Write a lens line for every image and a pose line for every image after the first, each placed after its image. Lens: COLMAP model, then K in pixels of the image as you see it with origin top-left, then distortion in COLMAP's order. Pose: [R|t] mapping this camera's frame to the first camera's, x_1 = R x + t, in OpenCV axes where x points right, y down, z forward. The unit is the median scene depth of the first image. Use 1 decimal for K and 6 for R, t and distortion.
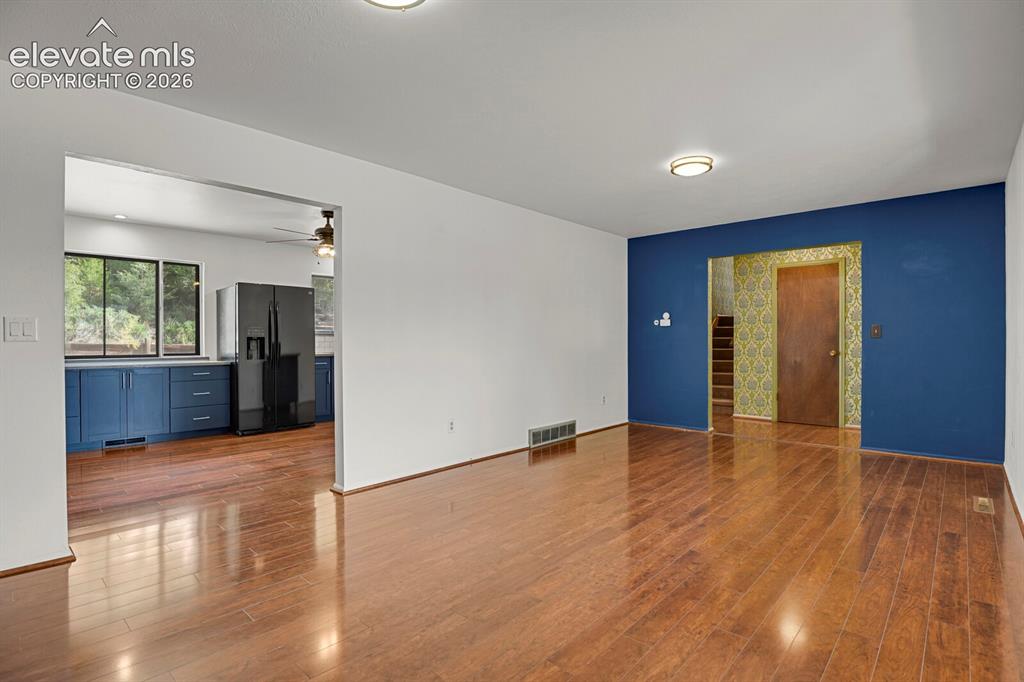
lens RADIAL K [[501.7, 0, 518.0], [0, 501.7, 341.6], [0, 0, 1]] dist [-0.024042, -0.000295]
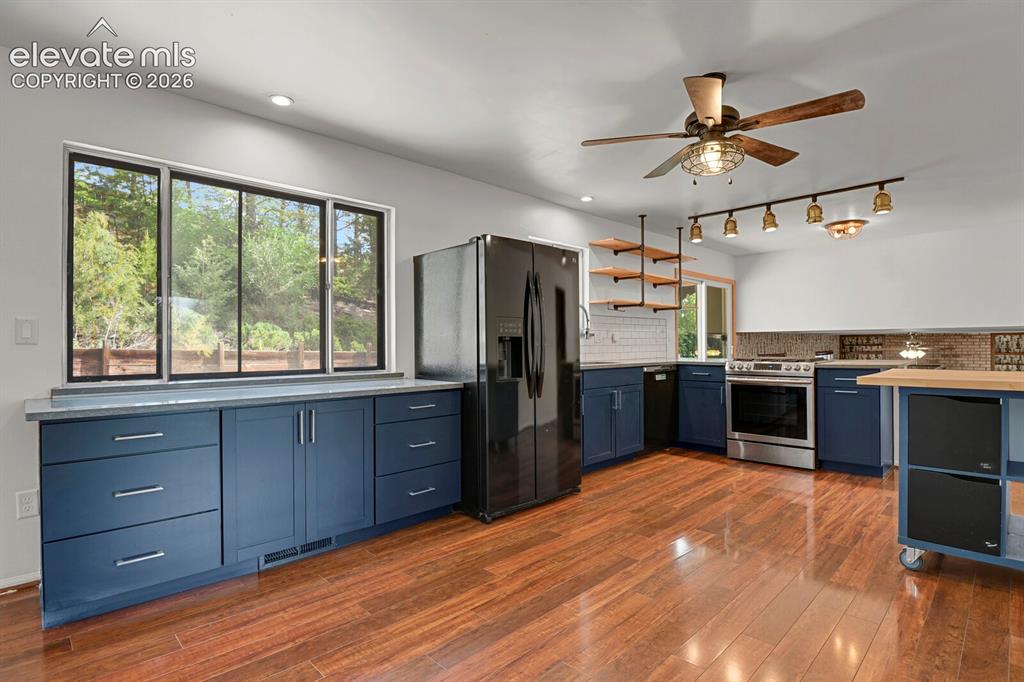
lens RADIAL K [[501.7, 0, 518.0], [0, 501.7, 341.6], [0, 0, 1]] dist [-0.024042, -0.000295]
pose [[0.999247, -0.004246, -0.038566, -0.471692], [0.003848, 0.999939, -0.010387, 0.001745], [0.038608, 0.010231, 0.999202, 0.433967]]
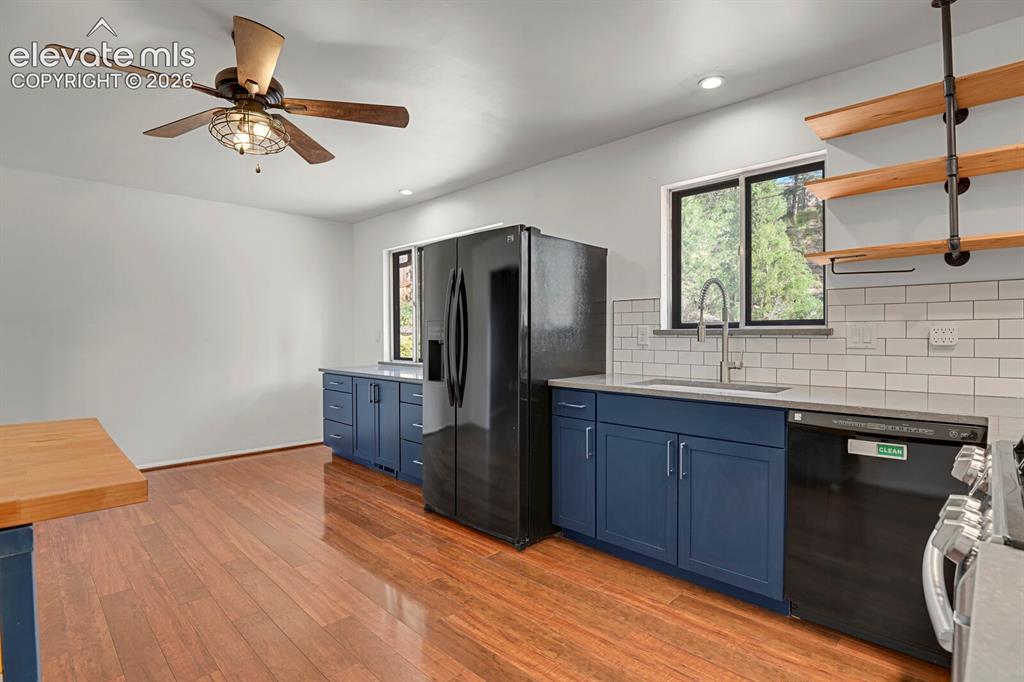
lens RADIAL K [[501.7, 0, 518.0], [0, 501.7, 341.6], [0, 0, 1]] dist [-0.024042, -0.000295]
pose [[-0.020282, 0.020093, -0.999592, 0.002774], [0.001359, 0.999798, 0.020069, -0.016876], [0.999793, -0.000951, -0.020305, 1.027744]]
